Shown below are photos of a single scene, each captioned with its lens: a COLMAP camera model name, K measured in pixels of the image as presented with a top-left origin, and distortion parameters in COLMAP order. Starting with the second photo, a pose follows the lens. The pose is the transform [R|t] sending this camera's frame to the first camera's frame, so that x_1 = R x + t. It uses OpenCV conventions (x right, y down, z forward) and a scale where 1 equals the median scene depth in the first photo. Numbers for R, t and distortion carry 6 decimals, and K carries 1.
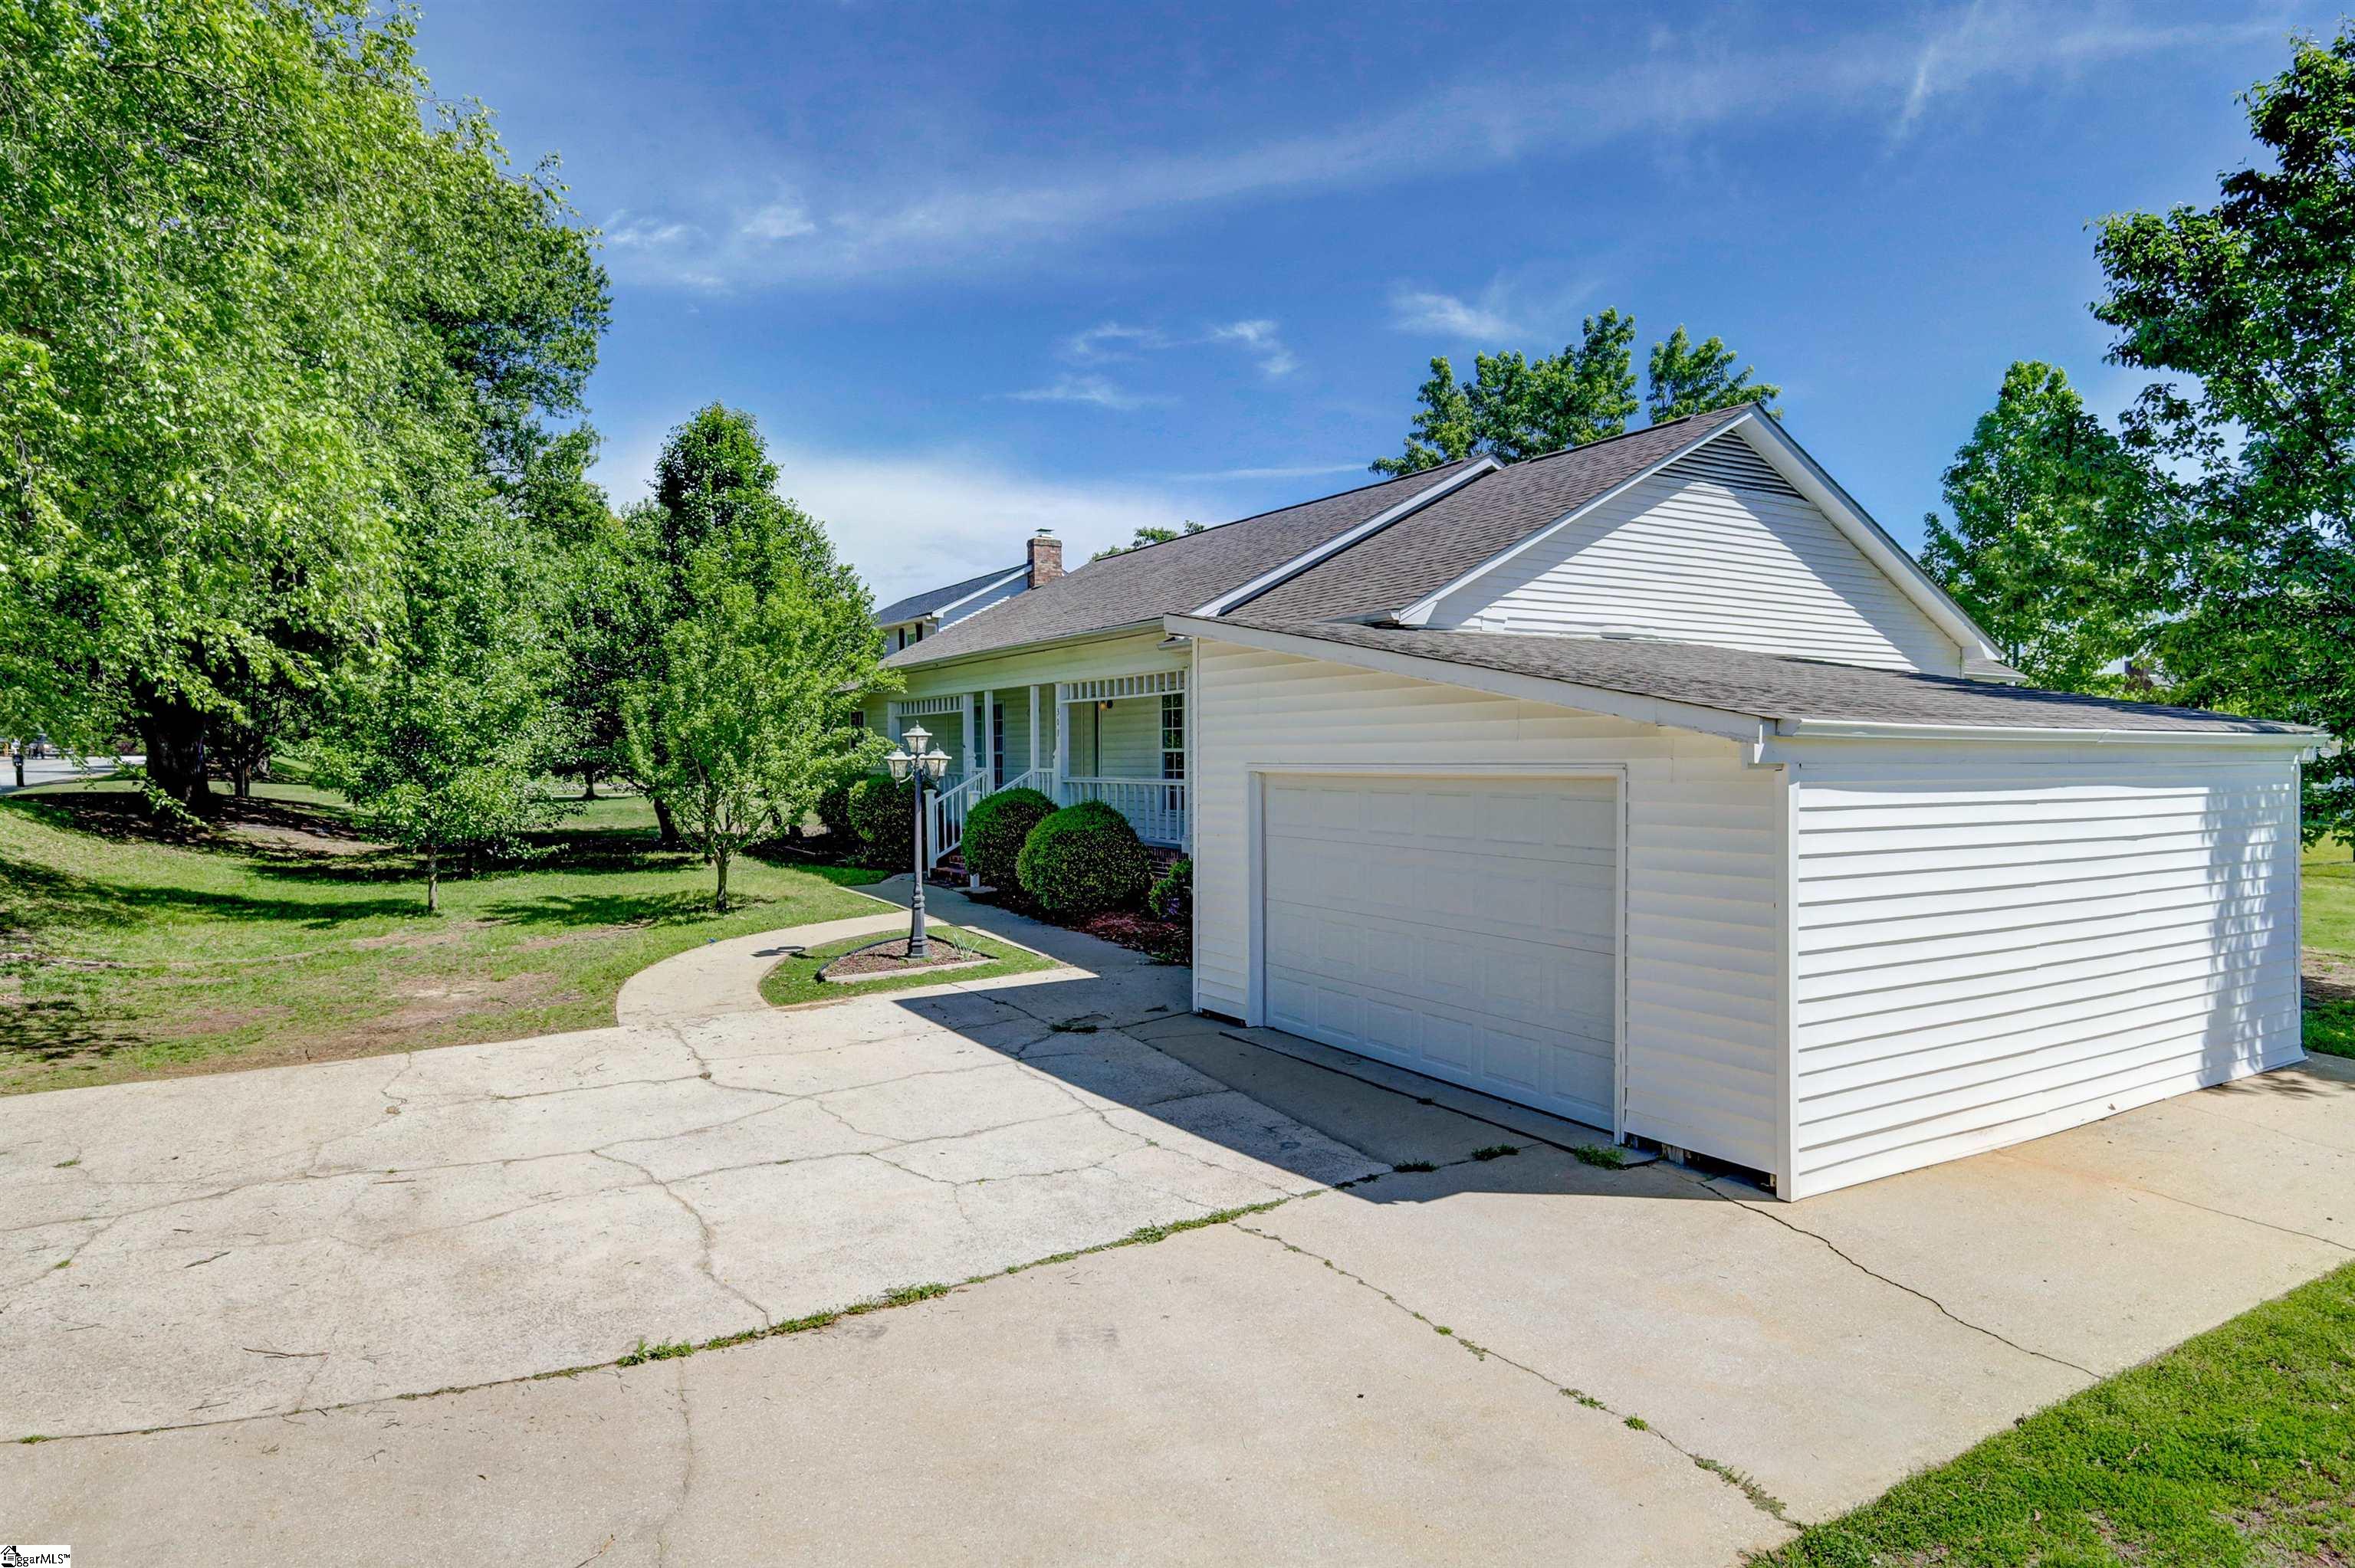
lens RADIAL K [[1303.6, 0, 1176.2], [0, 1303.6, 808.9], [0, 0, 1]] dist [0.003548, -0.000015]
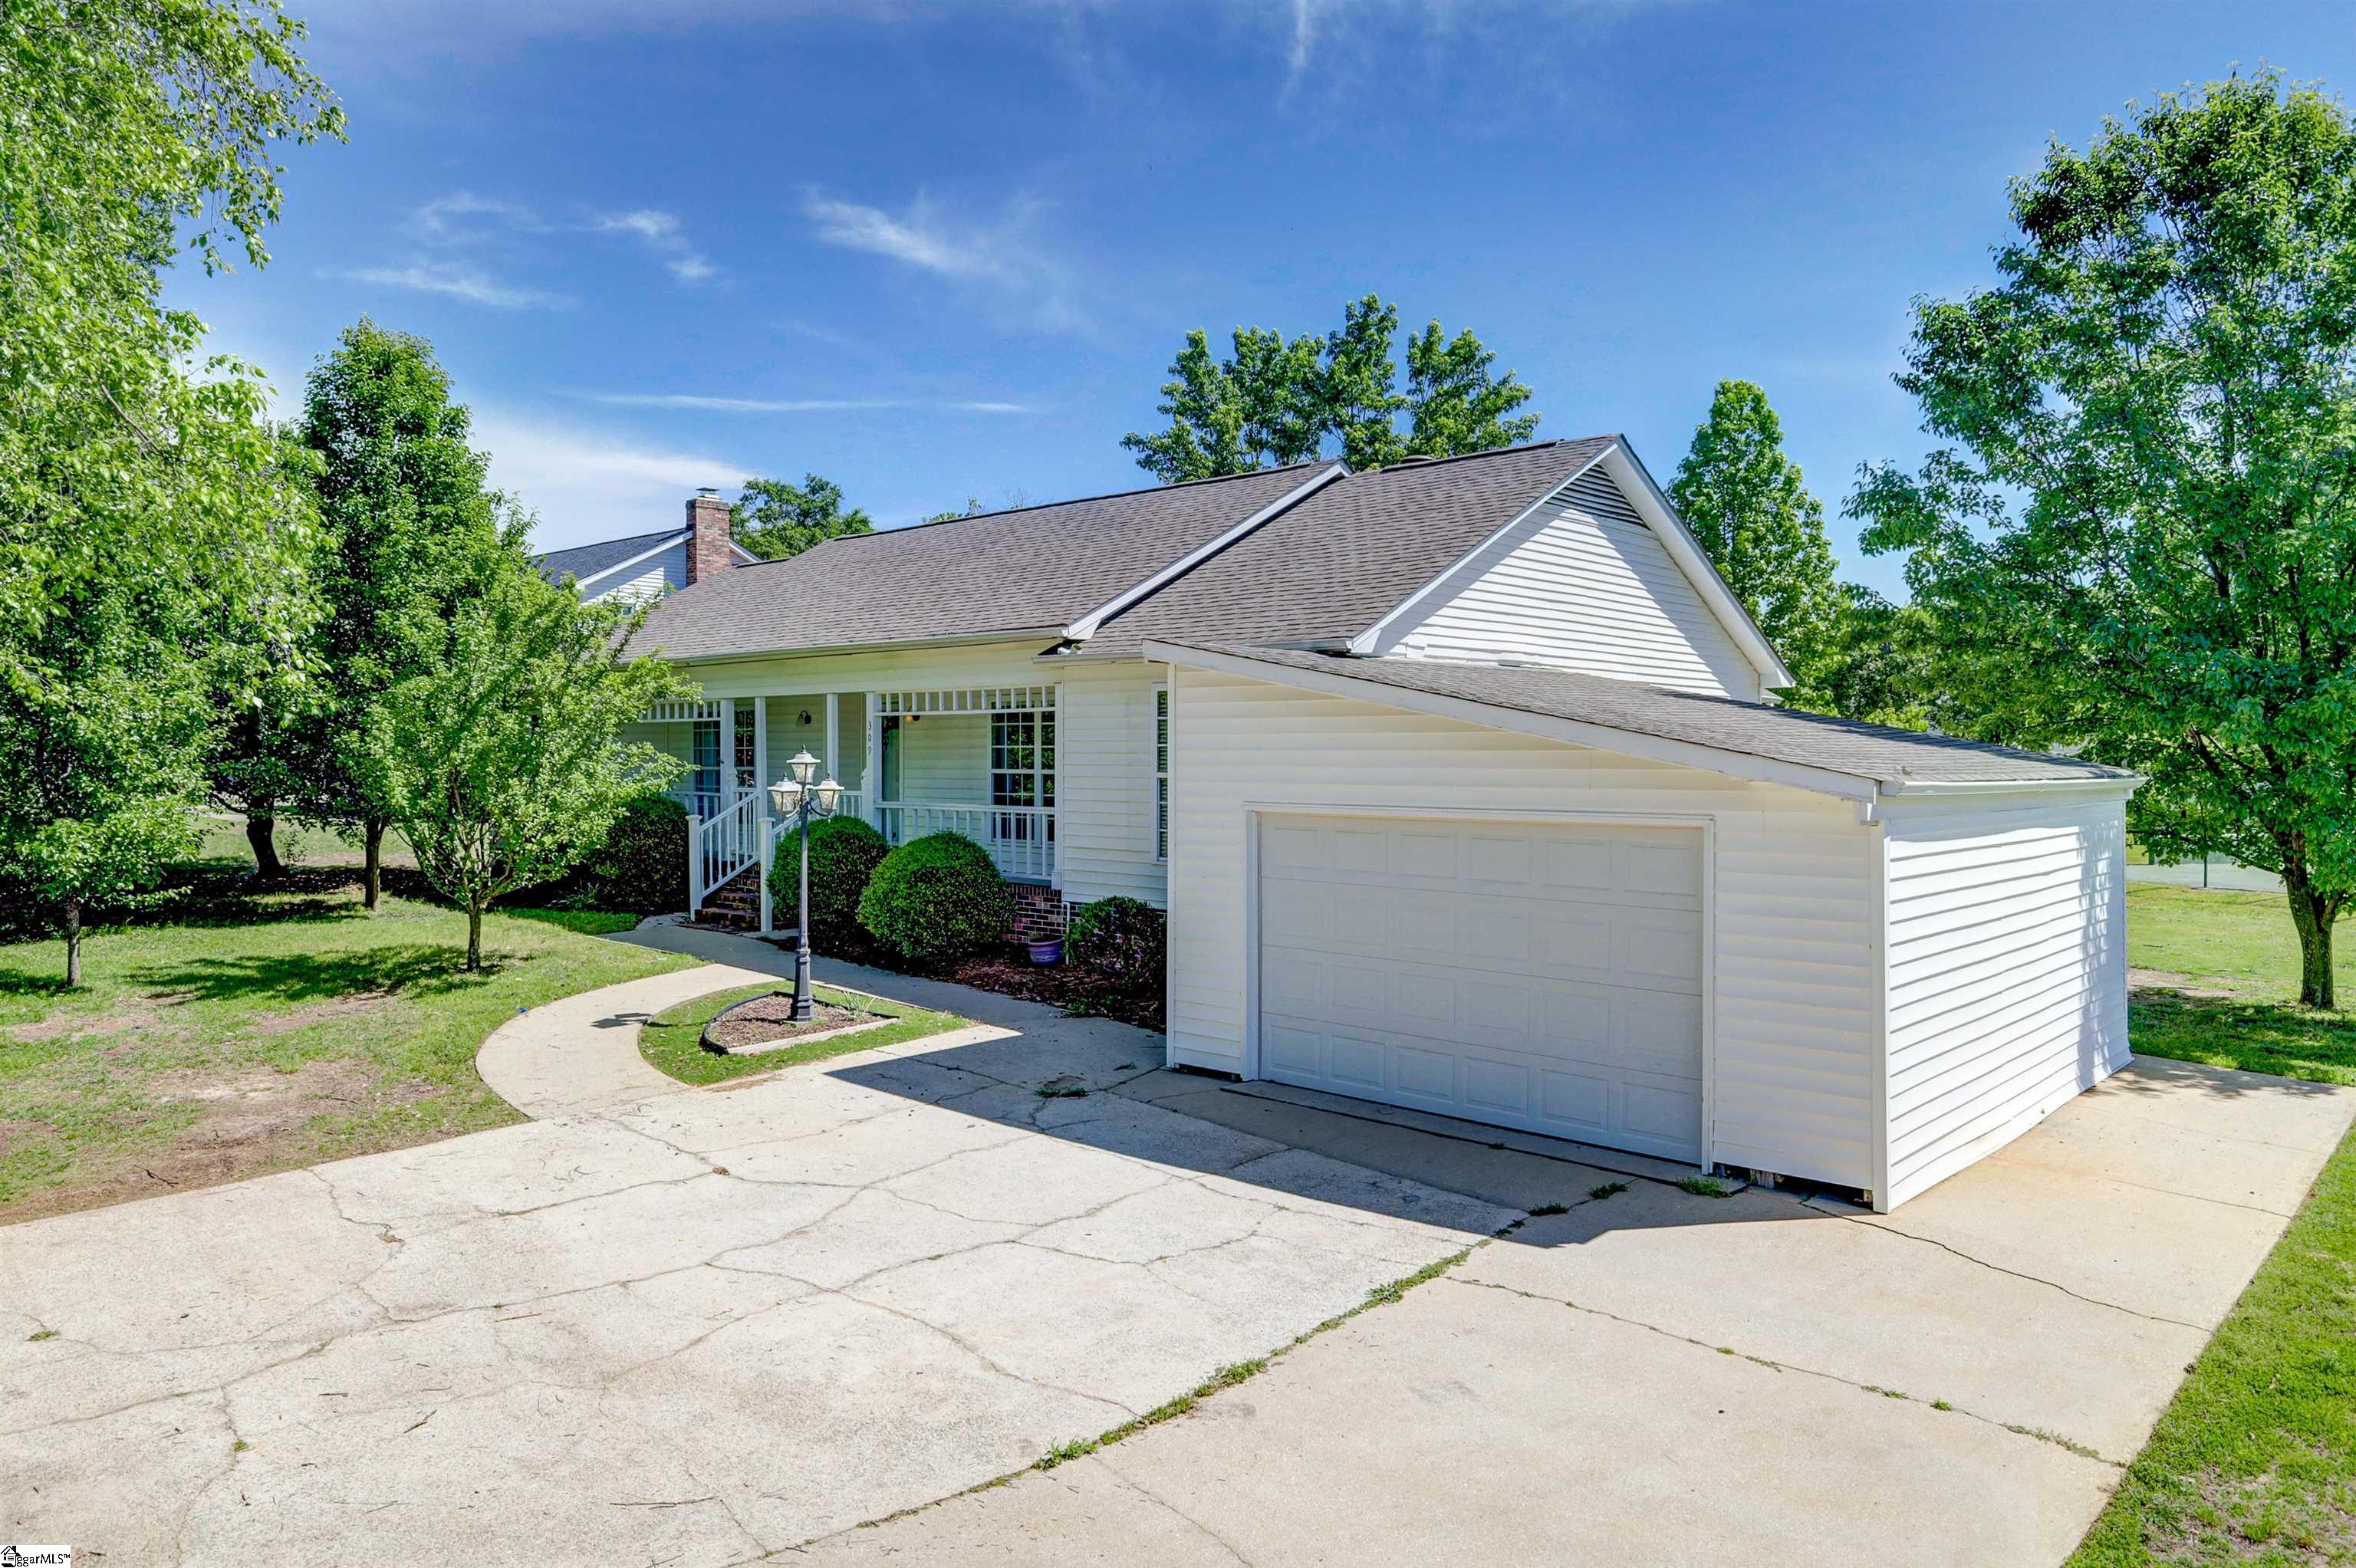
lens RADIAL K [[1546.0, 0, 1178.0], [0, 1546.0, 784.0], [0, 0, 1]] dist [0.000951, 0.000190]
pose [[0.958835, 0.001461, 0.283960, -0.411985], [0.003849, 0.999828, -0.018140, -0.036944], [-0.283938, 0.018487, 0.958664, -0.083792]]
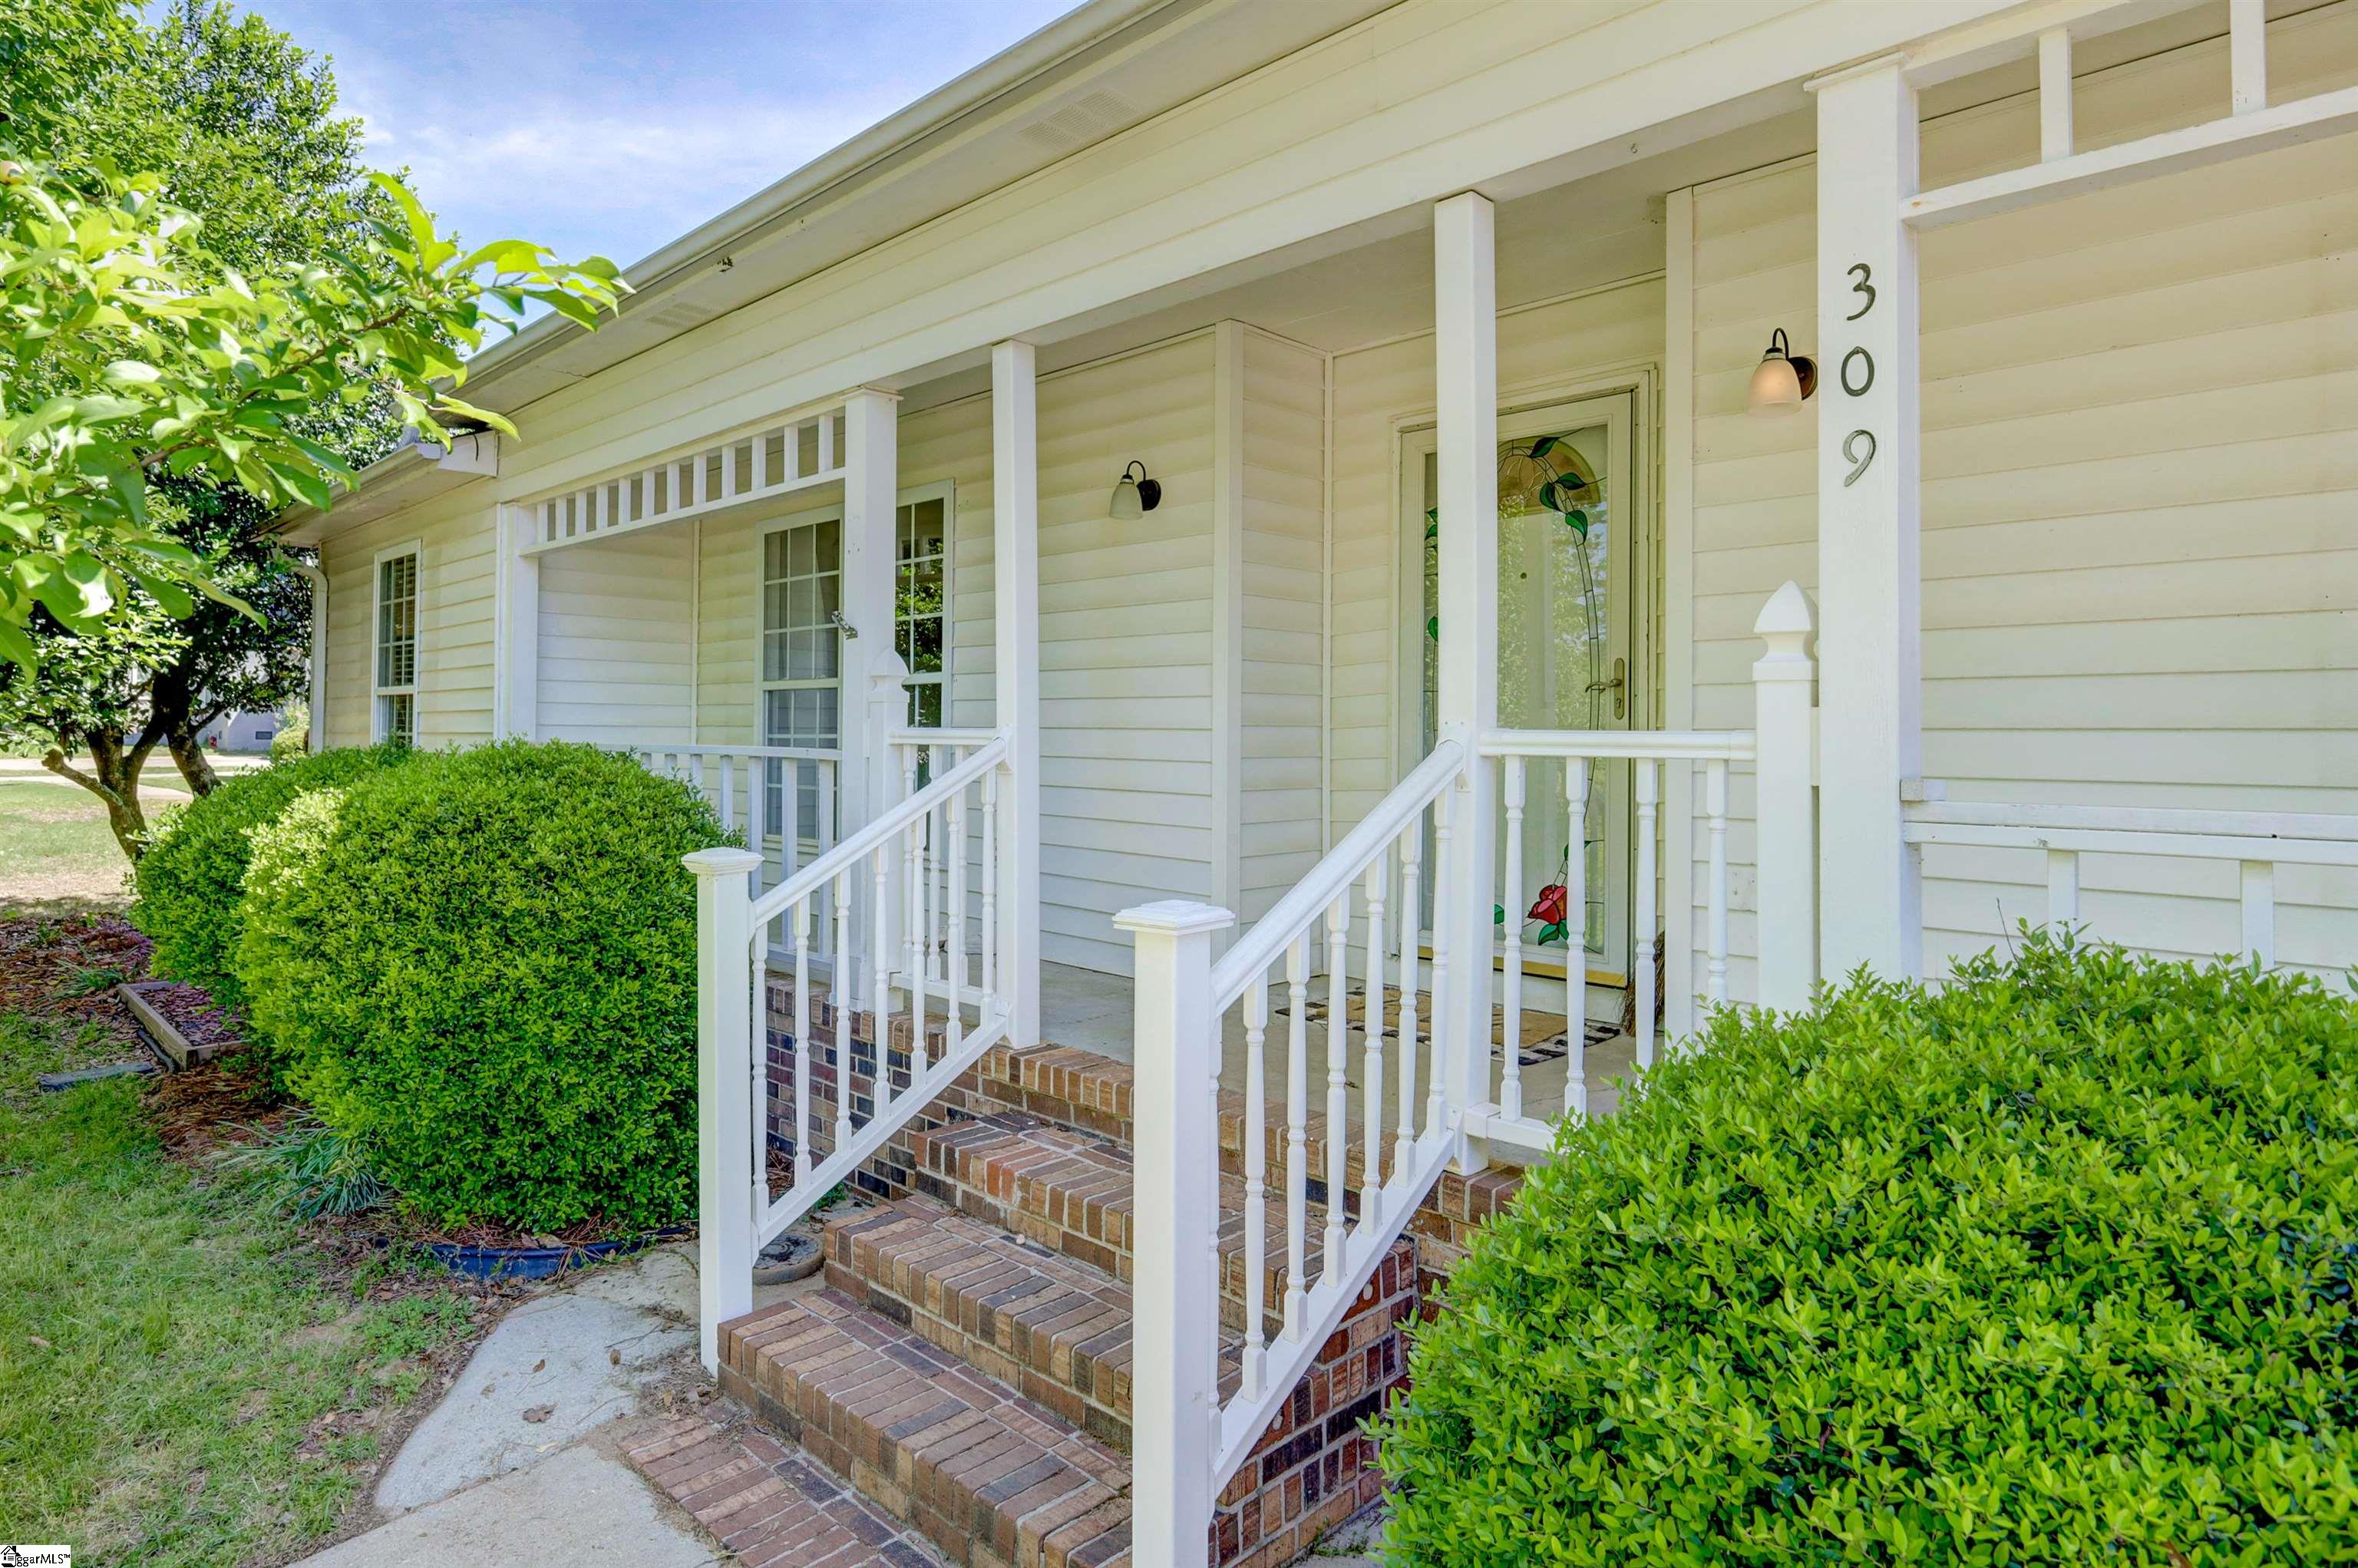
lens RADIAL K [[1326.0, 0, 1178.1], [0, 1326.0, 742.1], [0, 0, 1]] dist [0.000917, -0.000032]
pose [[0.966778, 0.007559, 0.255504, -0.418019], [-0.000409, 0.999607, -0.028027, -0.059476], [-0.255616, 0.026992, 0.966402, 1.937872]]
